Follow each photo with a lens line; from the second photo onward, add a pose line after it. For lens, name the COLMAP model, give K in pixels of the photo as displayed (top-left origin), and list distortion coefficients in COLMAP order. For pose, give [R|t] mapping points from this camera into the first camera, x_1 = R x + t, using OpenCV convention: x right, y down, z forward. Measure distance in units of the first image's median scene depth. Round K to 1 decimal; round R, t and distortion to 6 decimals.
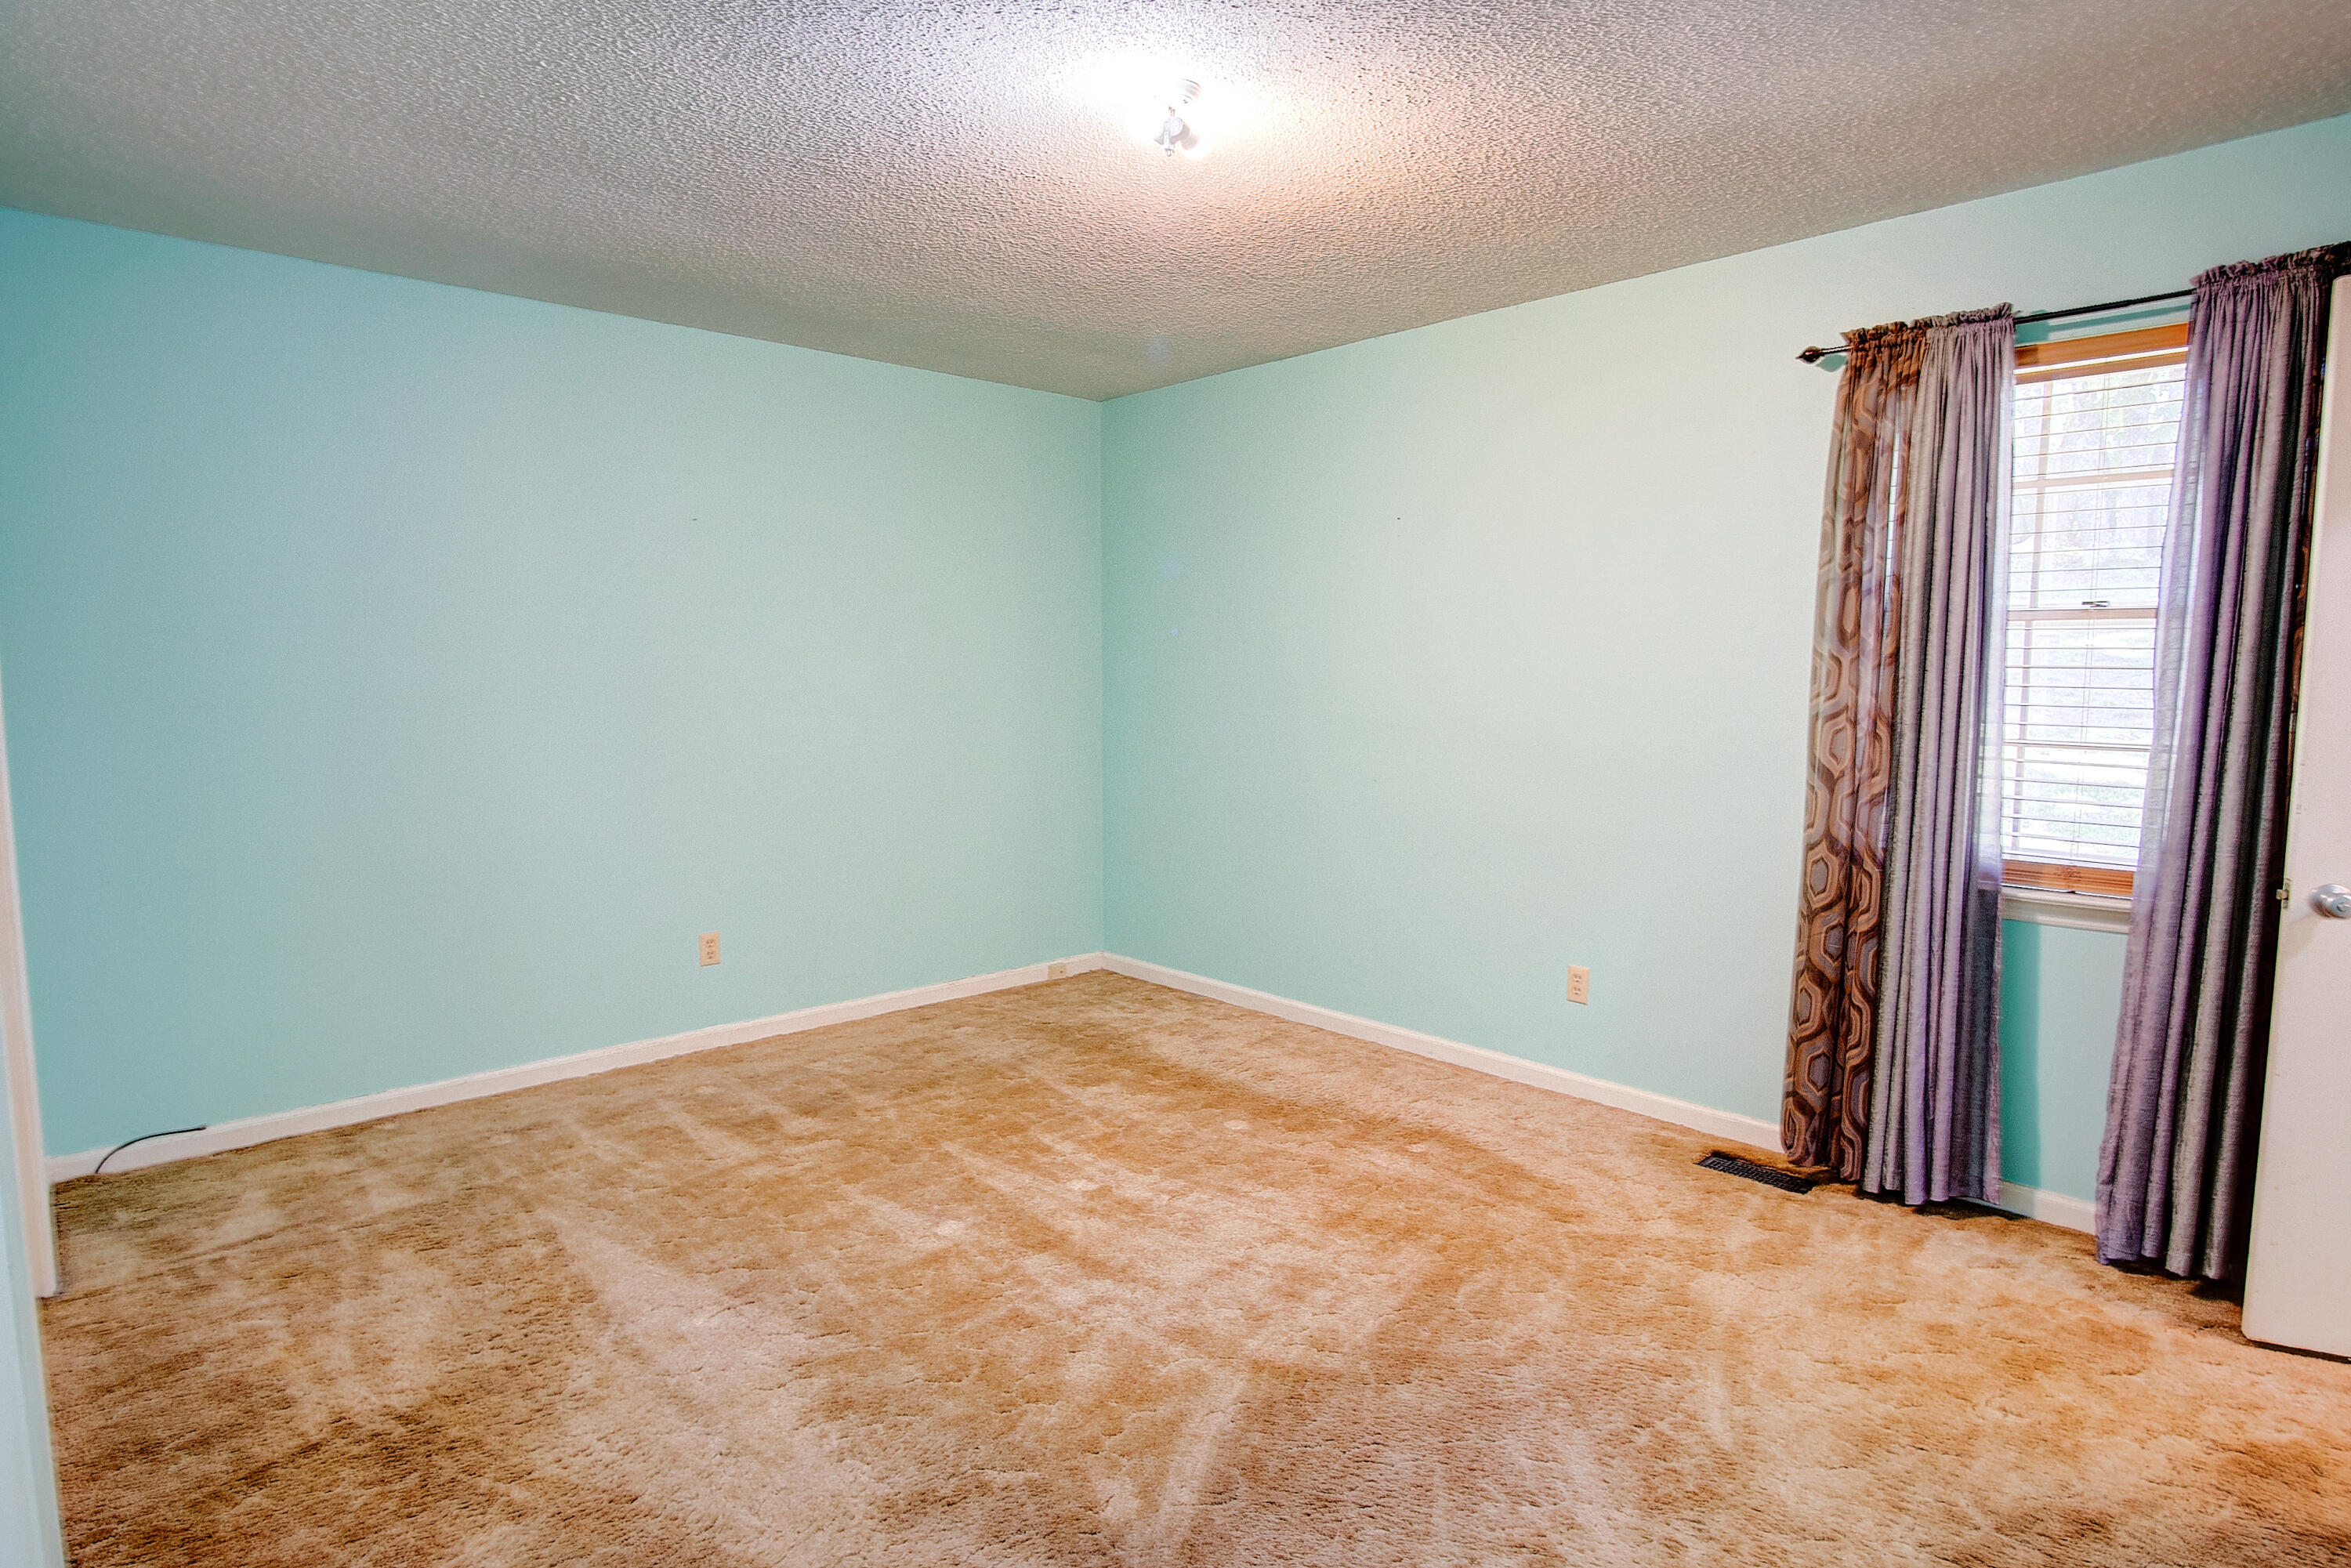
lens RADIAL K [[1316.5, 0, 1181.2], [0, 1316.5, 794.3], [0, 0, 1]] dist [-0.035810, 0.010272]
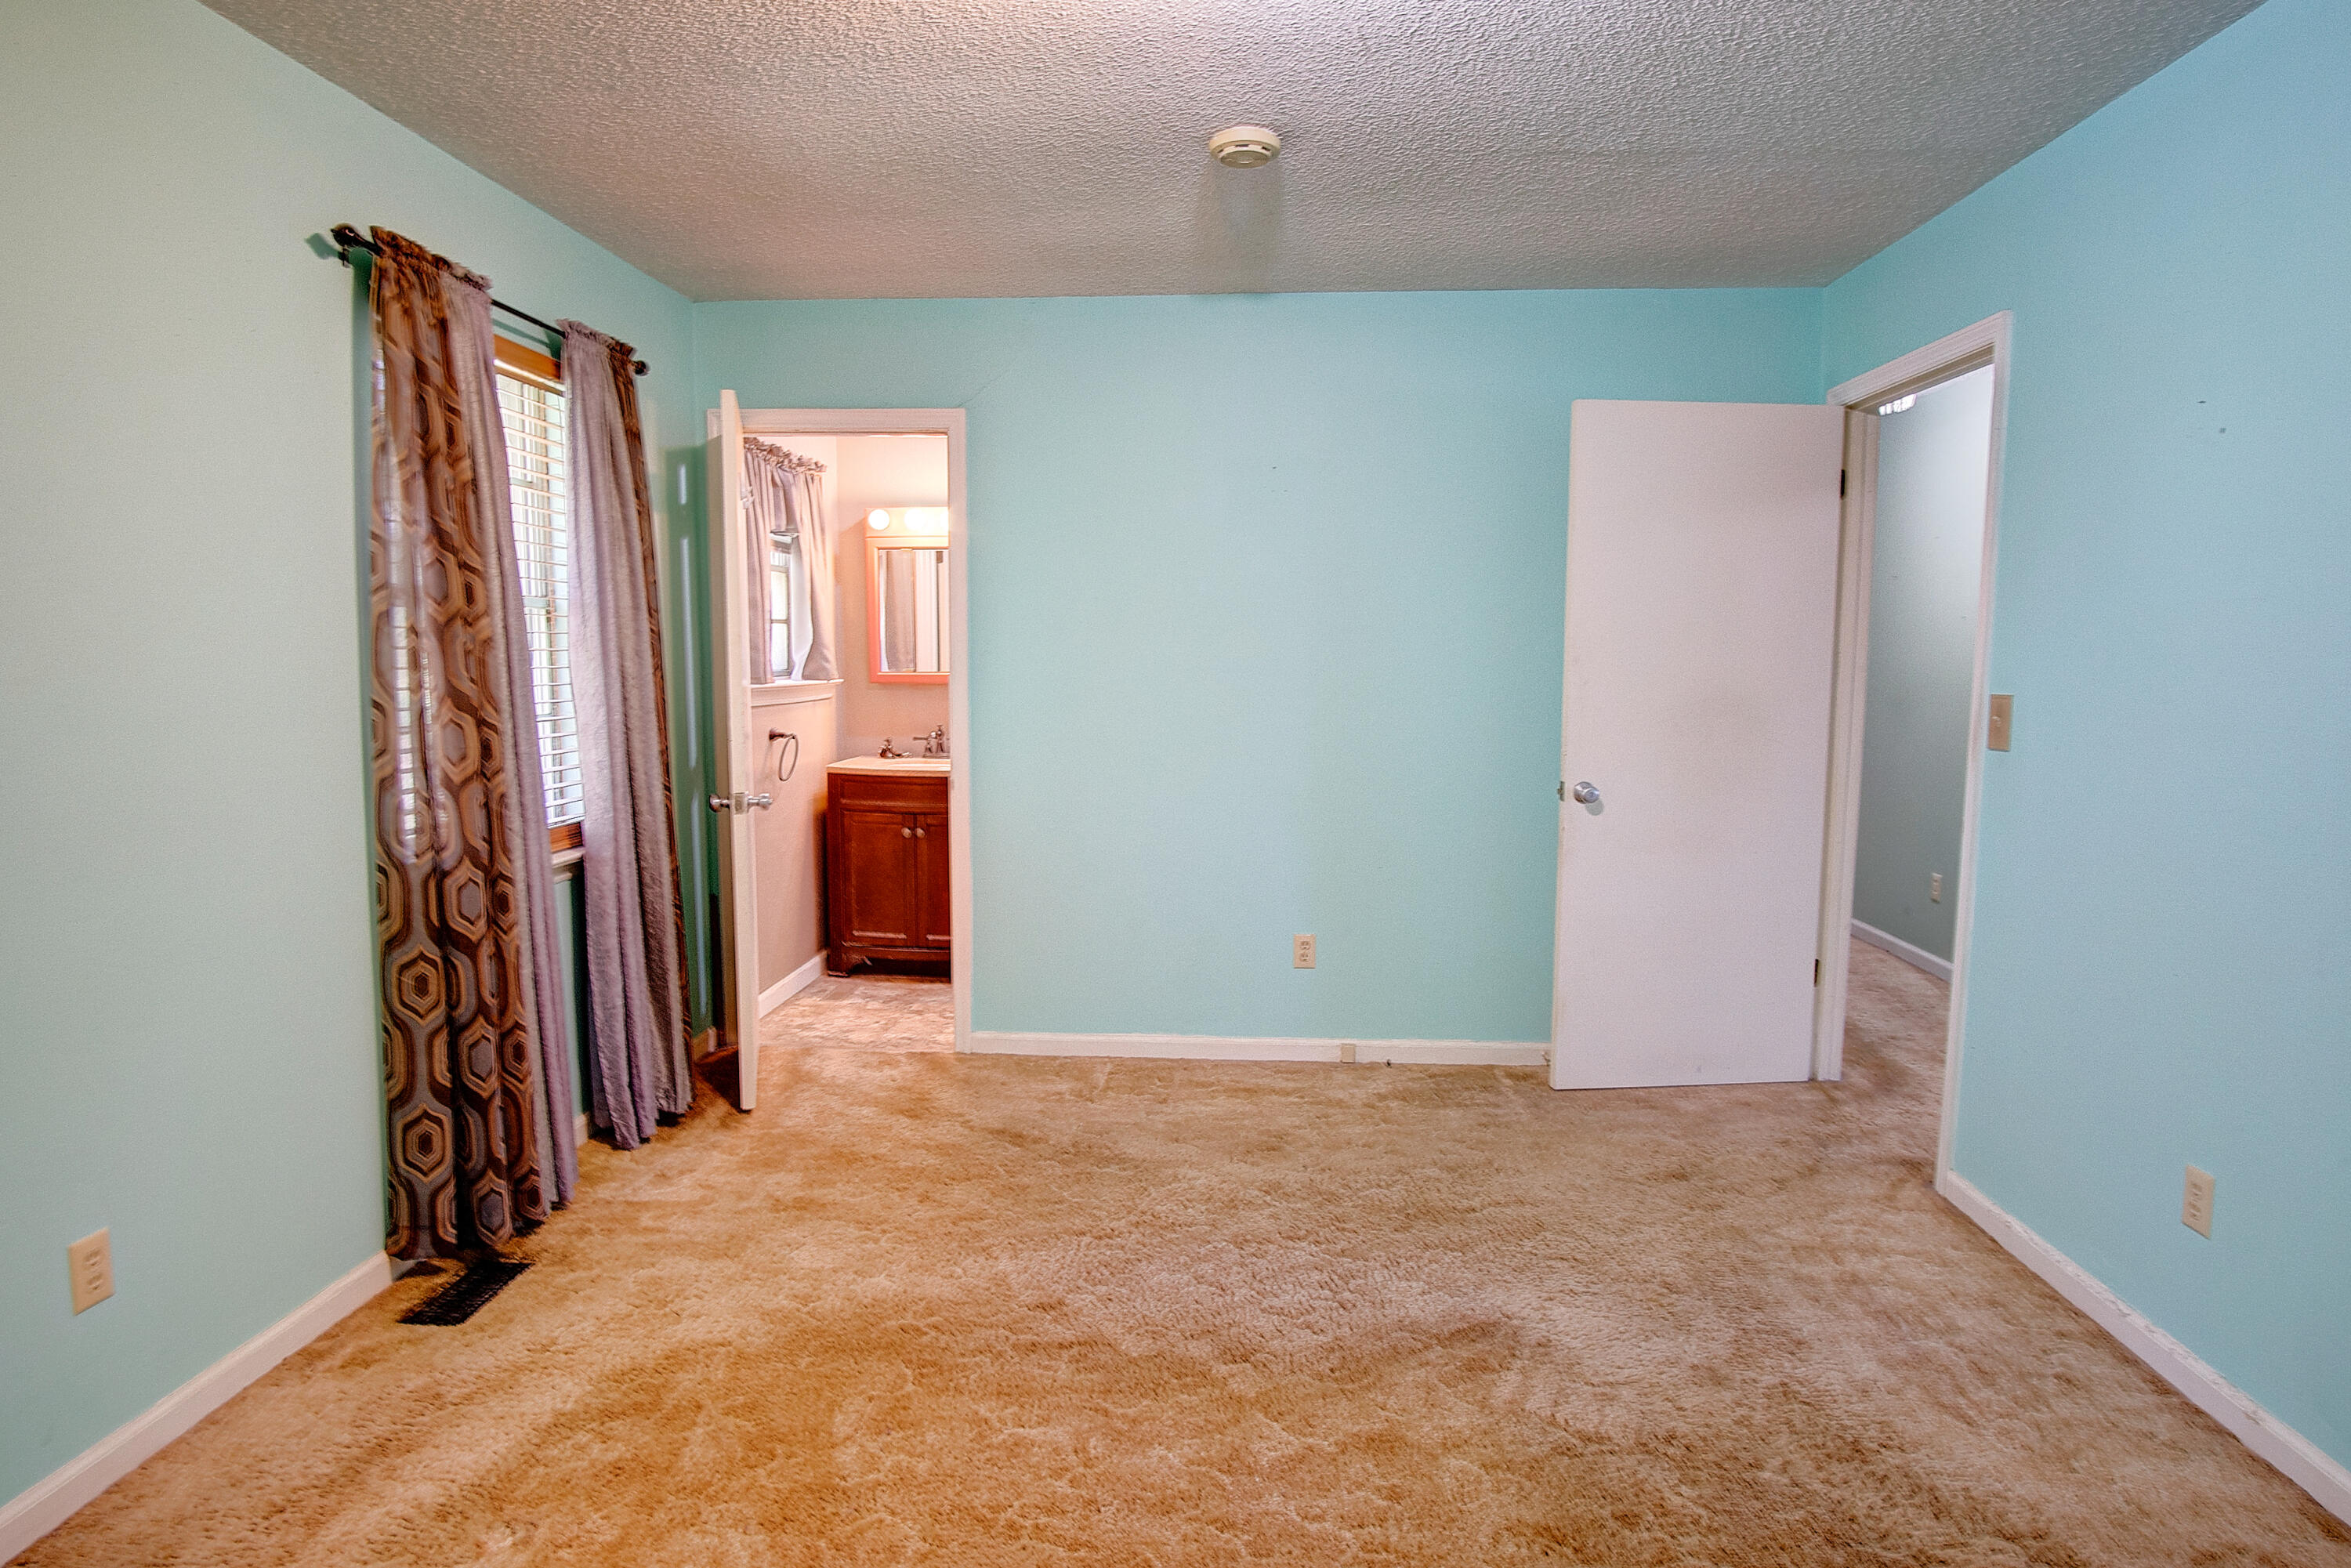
lens RADIAL K [[1316.5, 0, 1181.2], [0, 1316.5, 794.3], [0, 0, 1]] dist [-0.035810, 0.010272]
pose [[-0.674069, -0.080738, 0.734243, -0.426284], [0.075983, 0.981157, 0.177645, -0.118862], [-0.734750, 0.175535, -0.655233, 1.214520]]
